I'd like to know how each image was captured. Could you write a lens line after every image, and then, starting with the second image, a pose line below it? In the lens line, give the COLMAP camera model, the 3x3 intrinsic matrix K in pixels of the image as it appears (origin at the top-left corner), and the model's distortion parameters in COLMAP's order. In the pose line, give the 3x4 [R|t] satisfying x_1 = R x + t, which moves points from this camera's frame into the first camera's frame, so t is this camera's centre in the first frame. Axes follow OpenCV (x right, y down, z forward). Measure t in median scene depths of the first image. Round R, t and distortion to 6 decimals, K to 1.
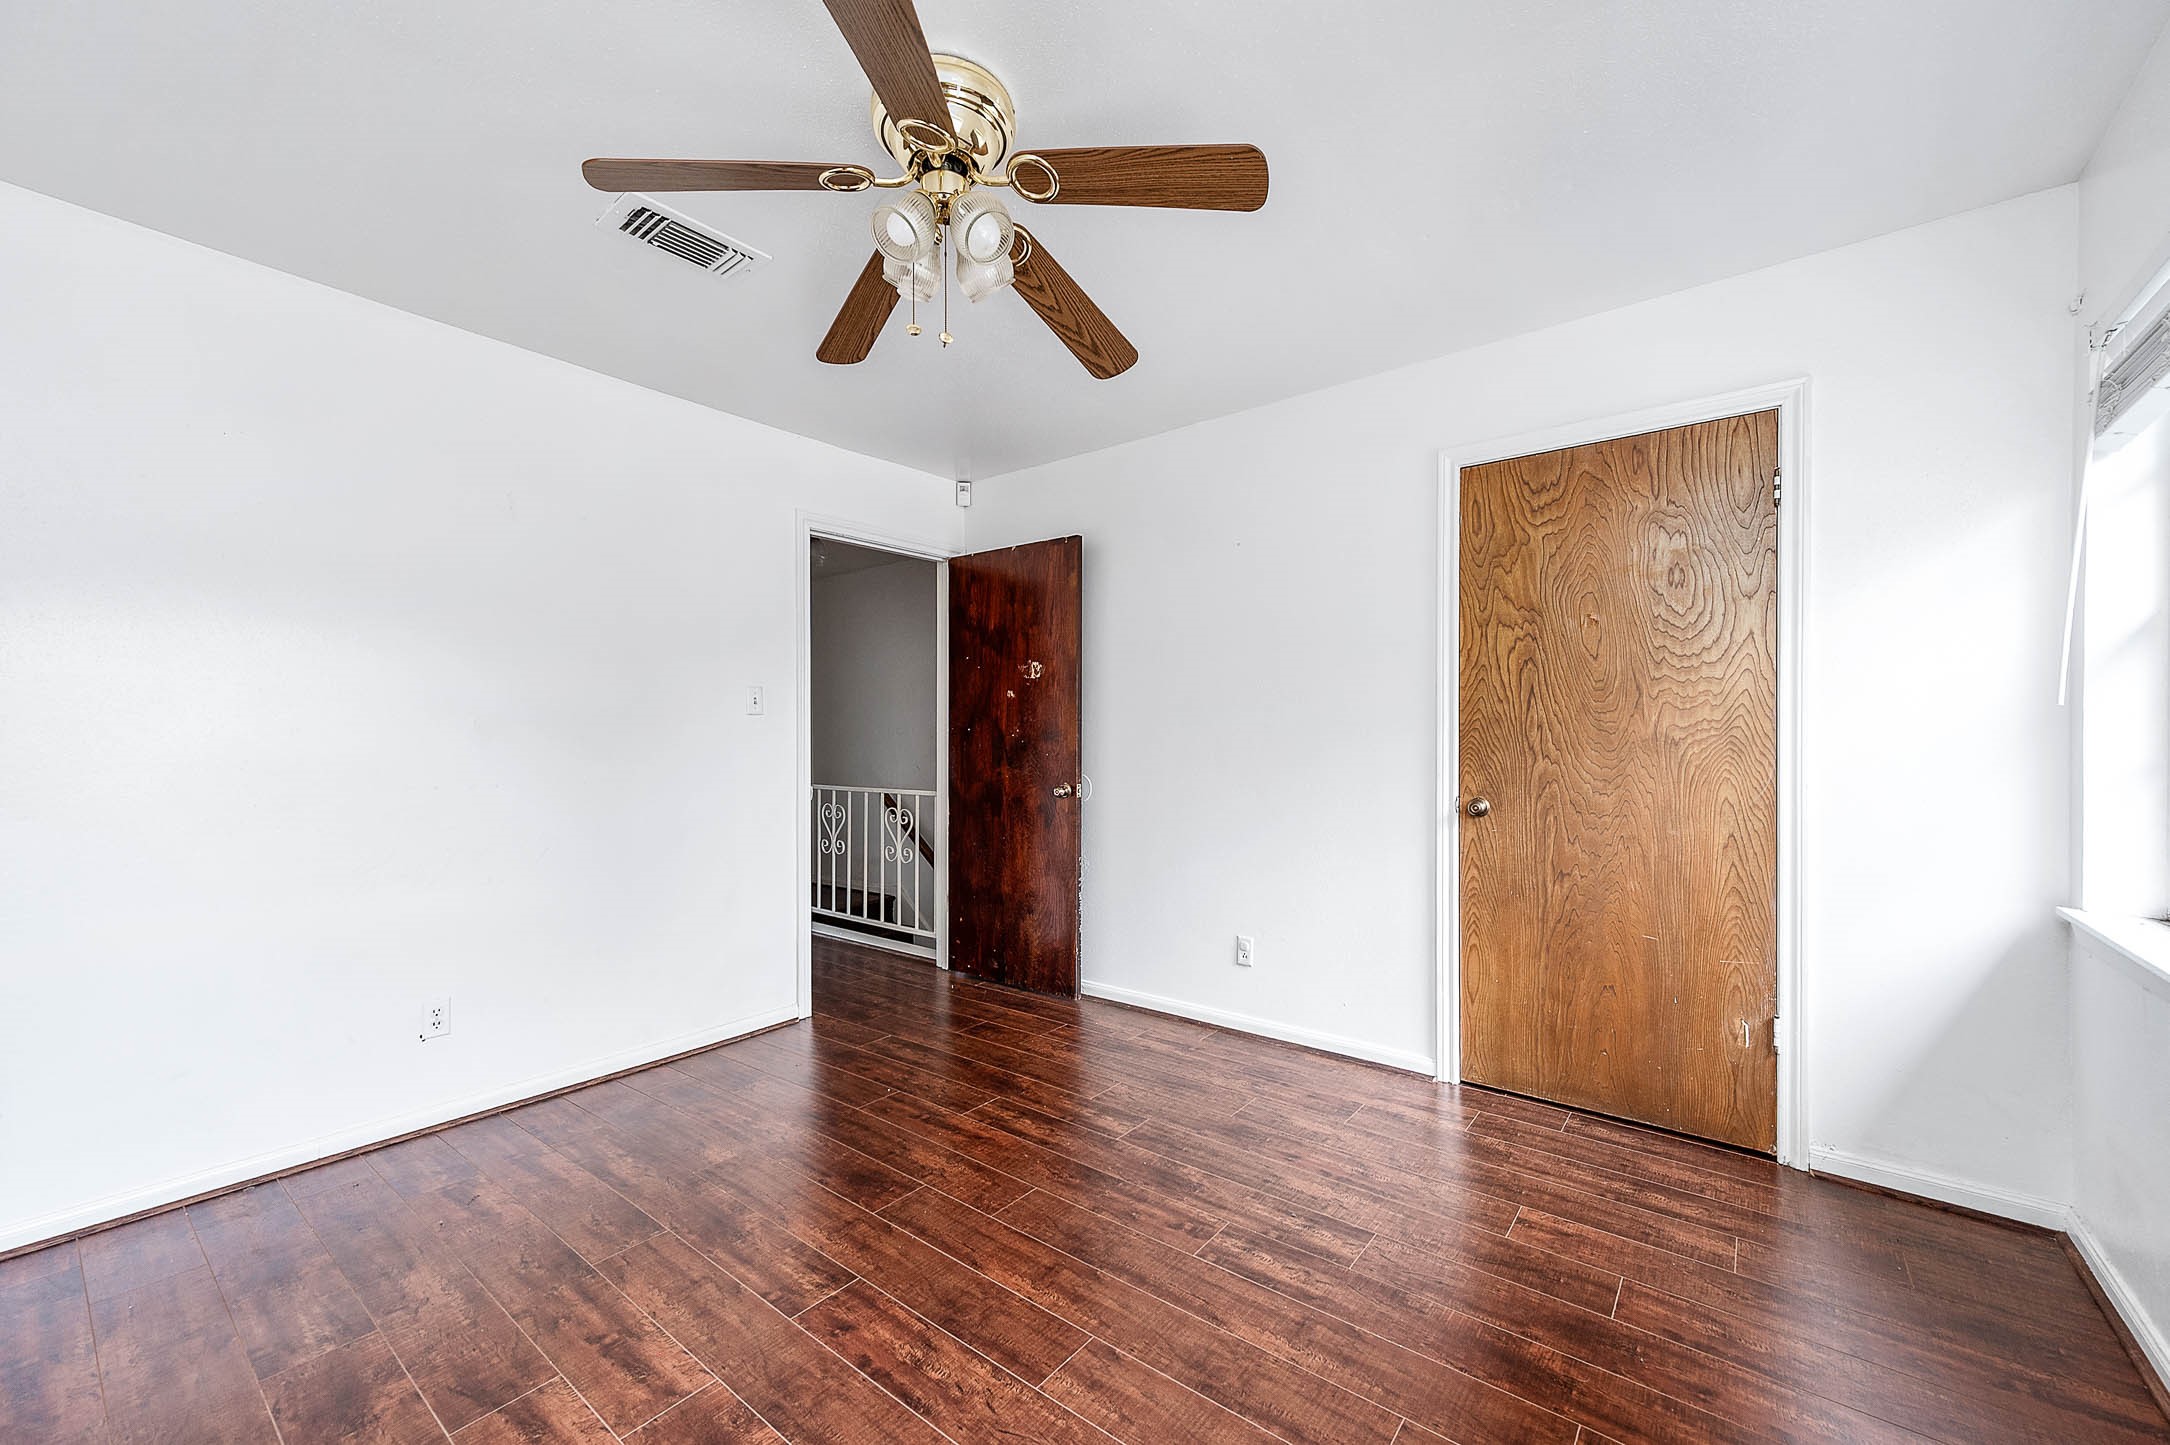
lens RADIAL K [[851.1, 0, 1085.3], [0, 851.1, 733.5], [0, 0, 1]] dist [0.009382, 0.000285]
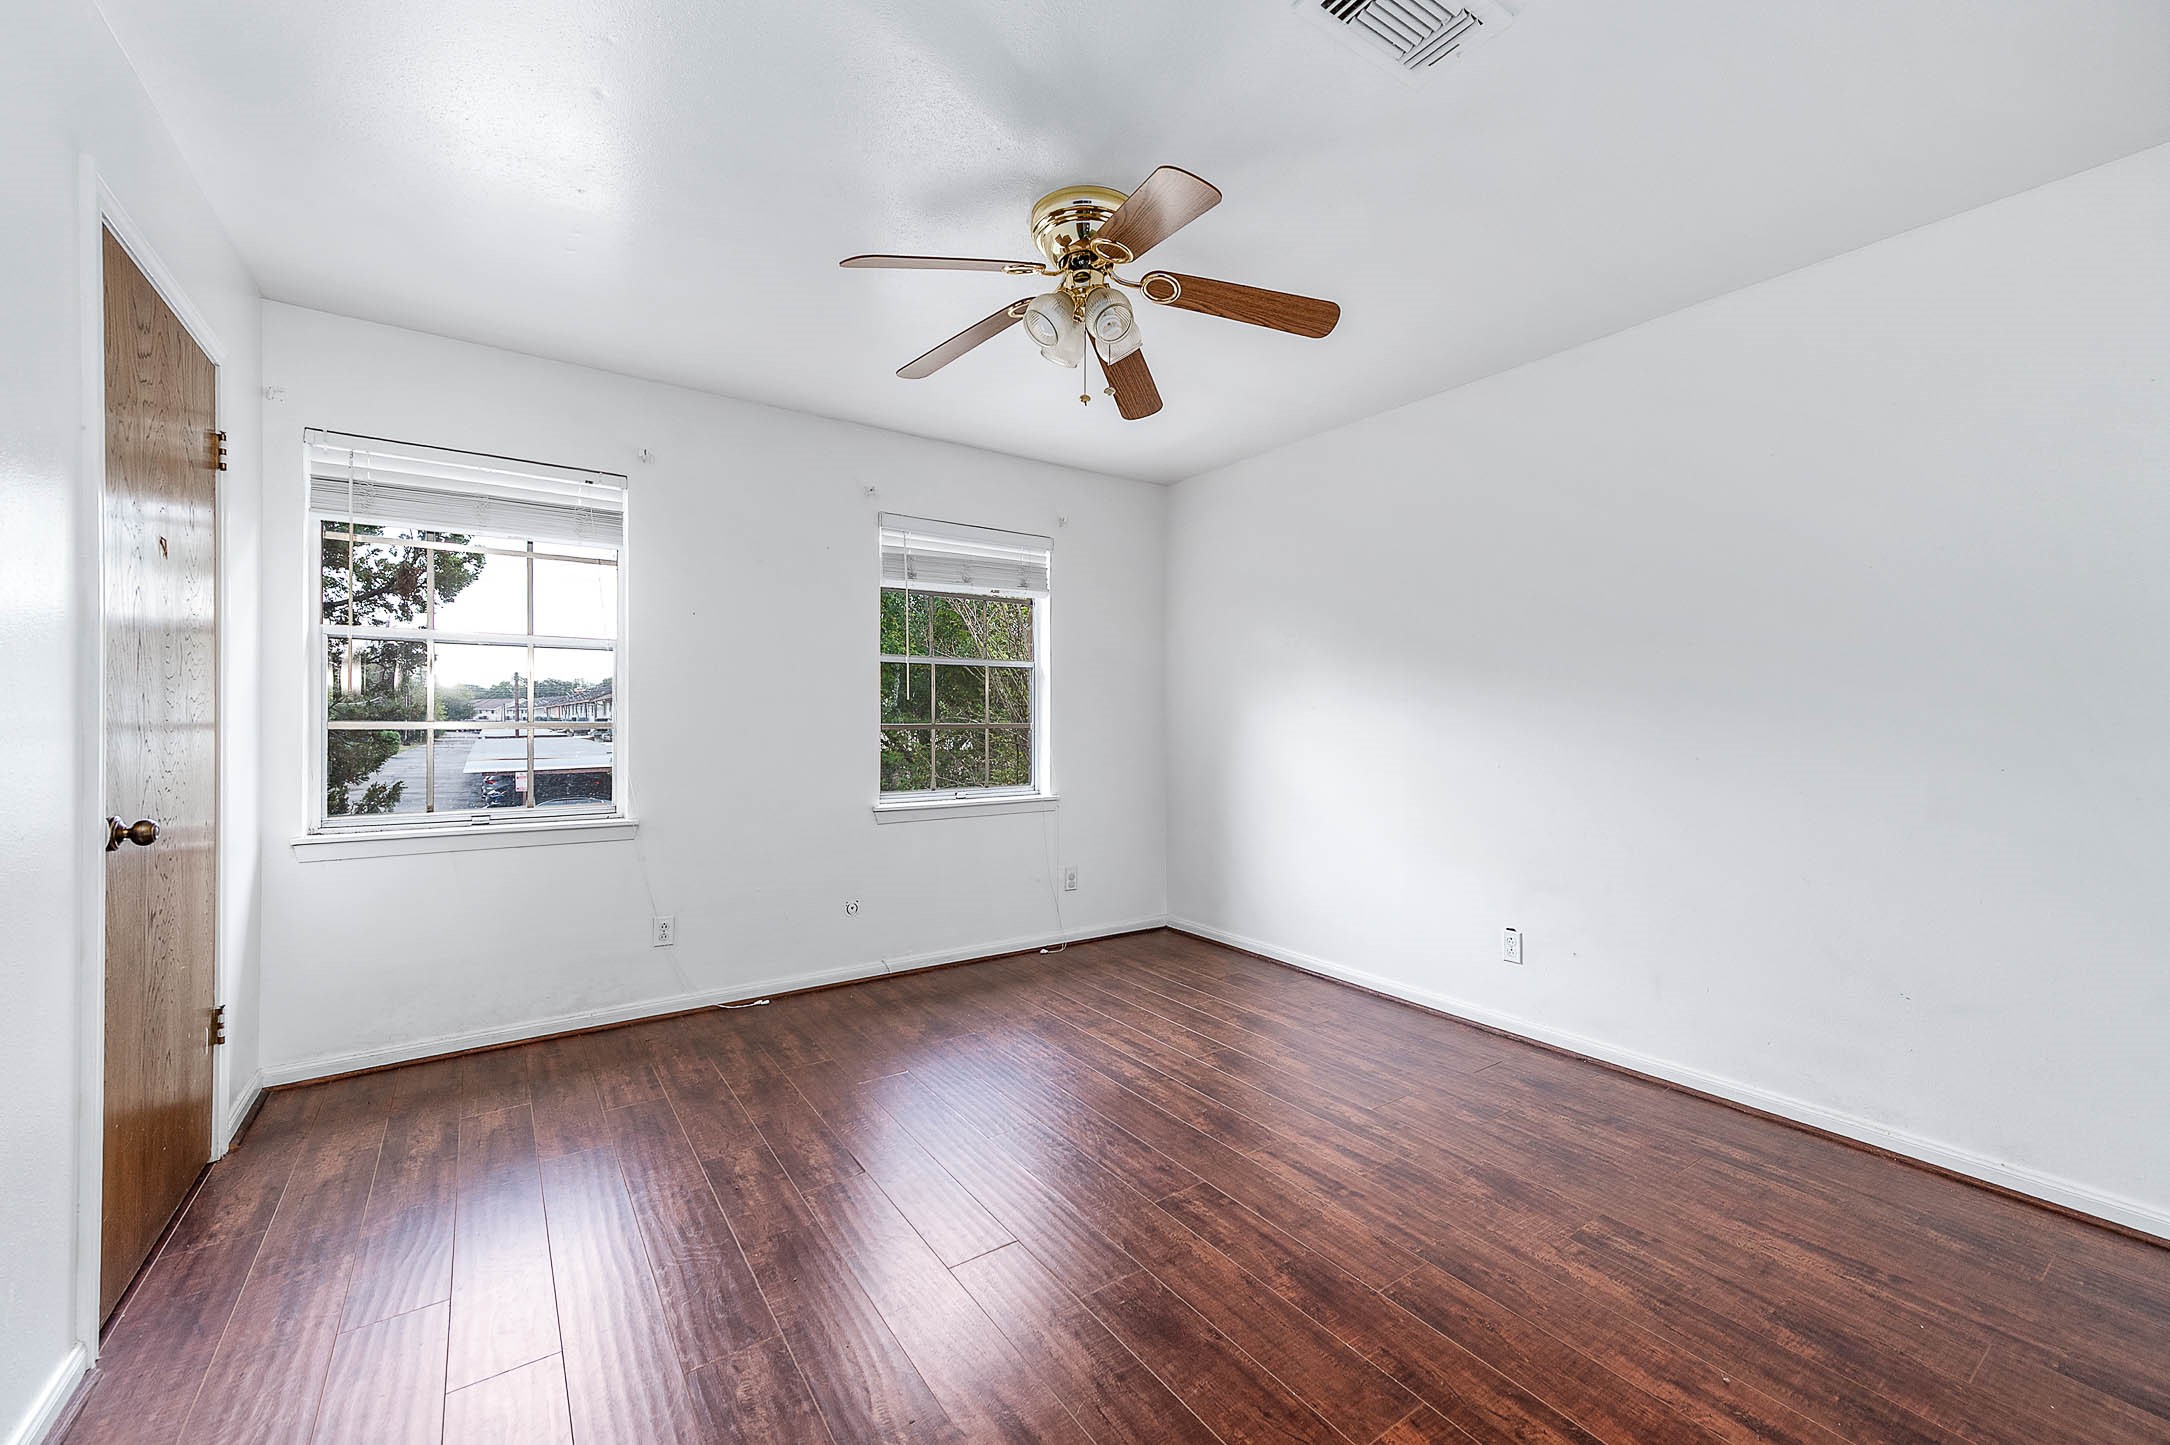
lens RADIAL K [[851.1, 0, 1083.6], [0, 851.1, 717.3], [0, 0, 1]] dist [0.009382, 0.000285]
pose [[-0.957955, 0.000680, 0.286917, -0.451559], [-0.001705, 0.999966, -0.008063, 0.015886], [-0.286913, -0.008213, -0.957922, 1.907907]]
